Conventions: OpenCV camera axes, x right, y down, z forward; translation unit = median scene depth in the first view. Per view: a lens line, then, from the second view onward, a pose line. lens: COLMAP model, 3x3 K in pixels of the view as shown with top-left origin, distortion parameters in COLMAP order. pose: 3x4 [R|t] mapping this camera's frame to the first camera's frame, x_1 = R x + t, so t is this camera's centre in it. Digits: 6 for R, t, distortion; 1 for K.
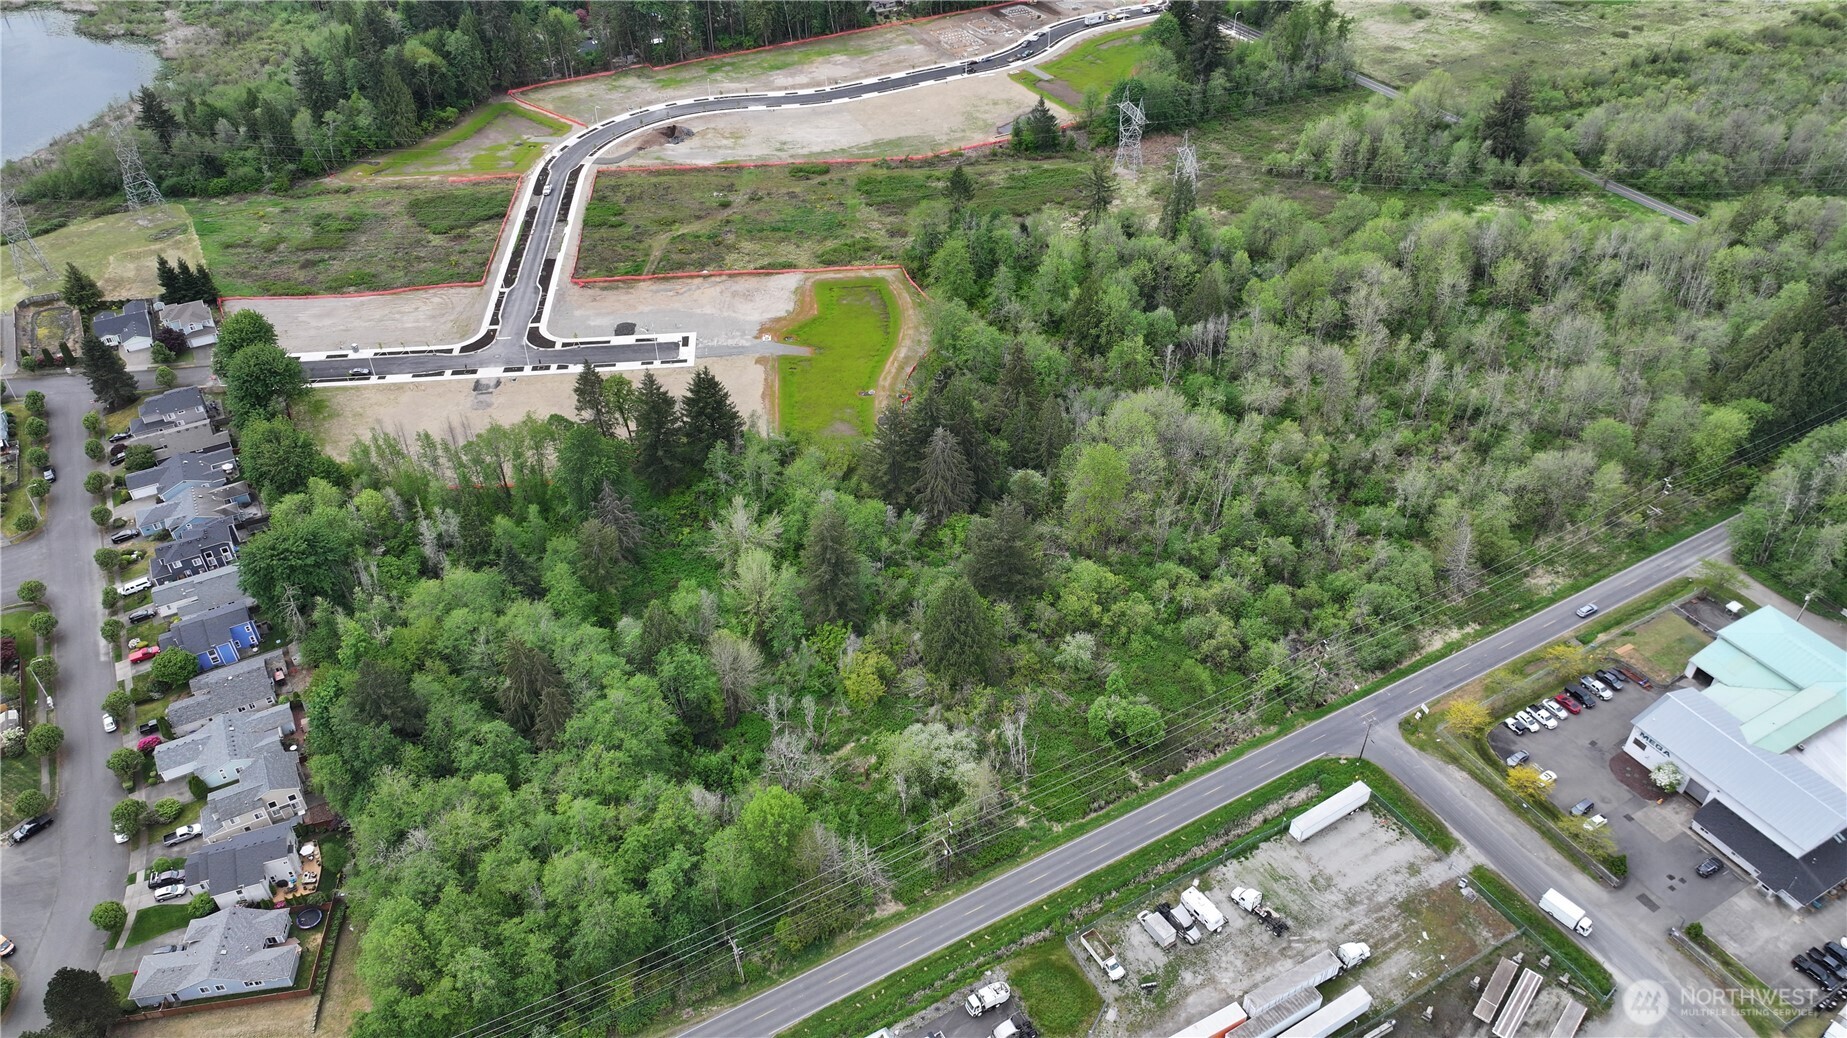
lens RADIAL K [[1297.9, 0, 930.7], [0, 1297.9, 506.5], [0, 0, 1]] dist [-0.001914, 0.020666]
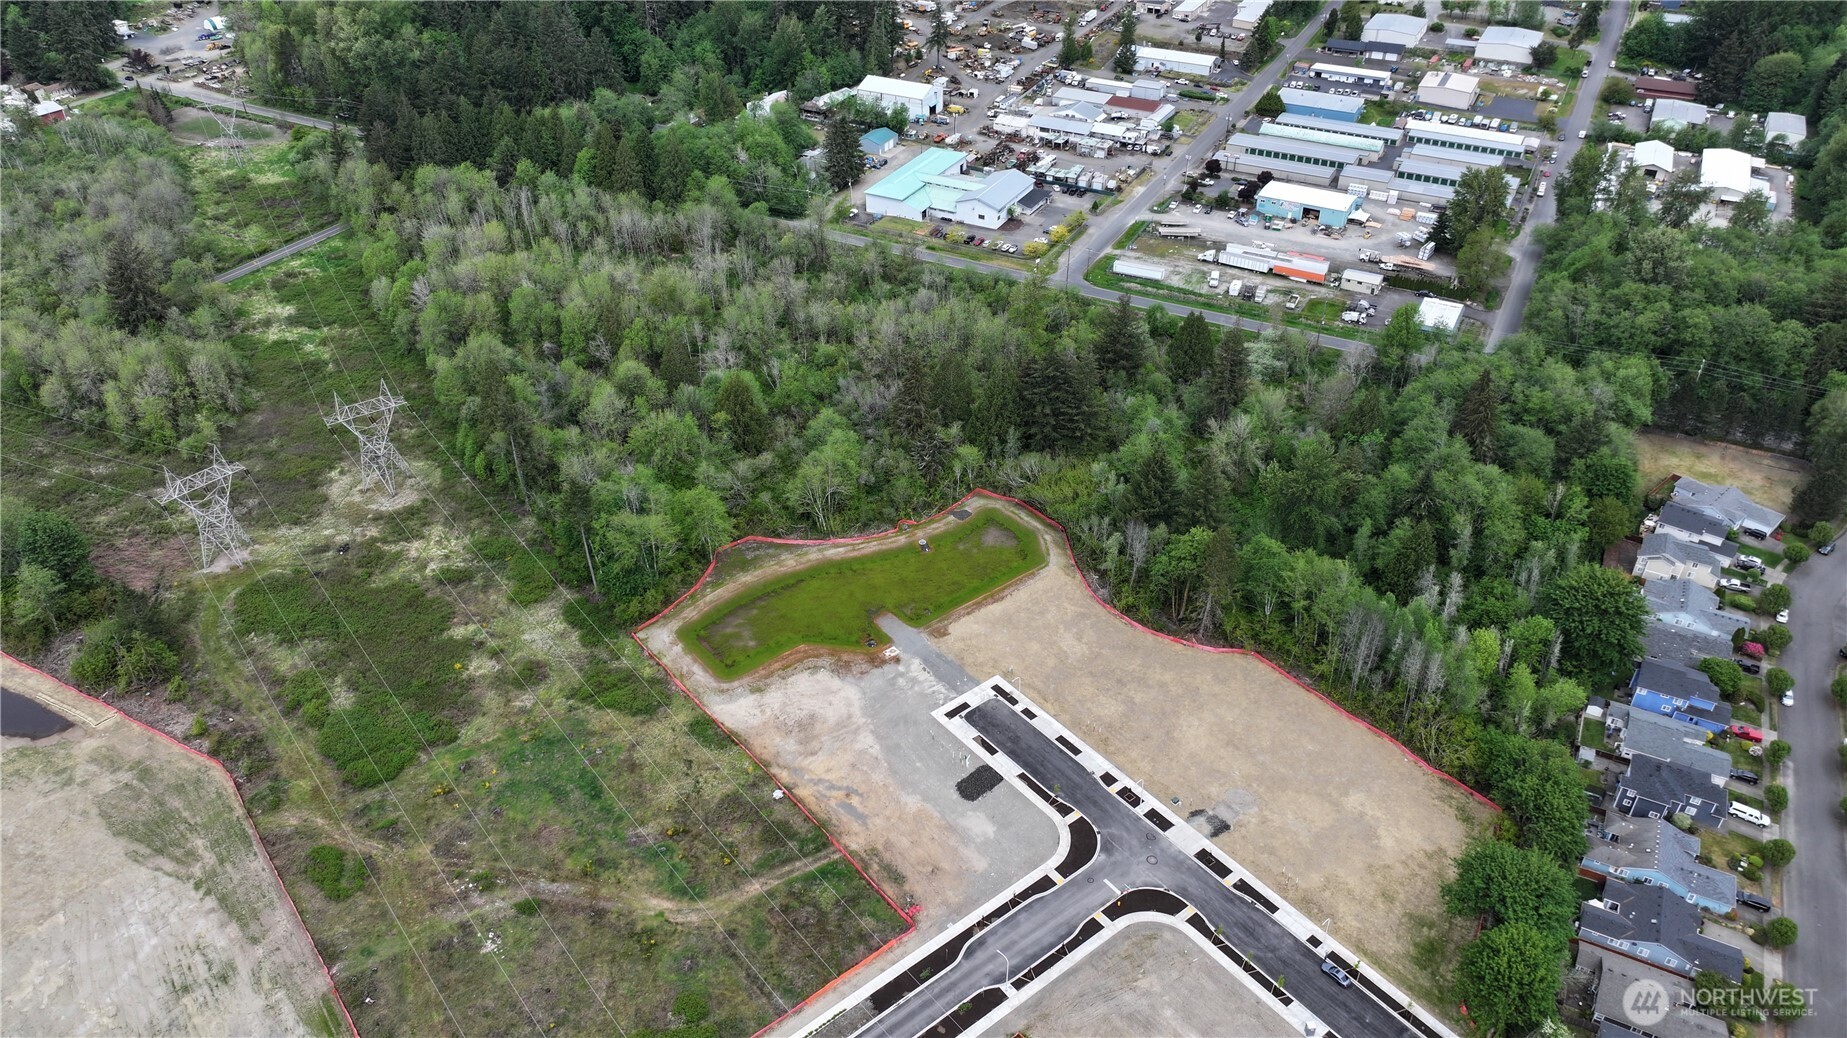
lens RADIAL K [[1297.9, 0, 930.7], [0, 1297.9, 506.5], [0, 0, 1]] dist [-0.001914, 0.020666]
pose [[-0.545027, -0.472305, 0.692729, -0.633159], [0.518671, 0.459219, 0.721178, -0.714685], [-0.658731, 0.752360, -0.005316, 0.935102]]
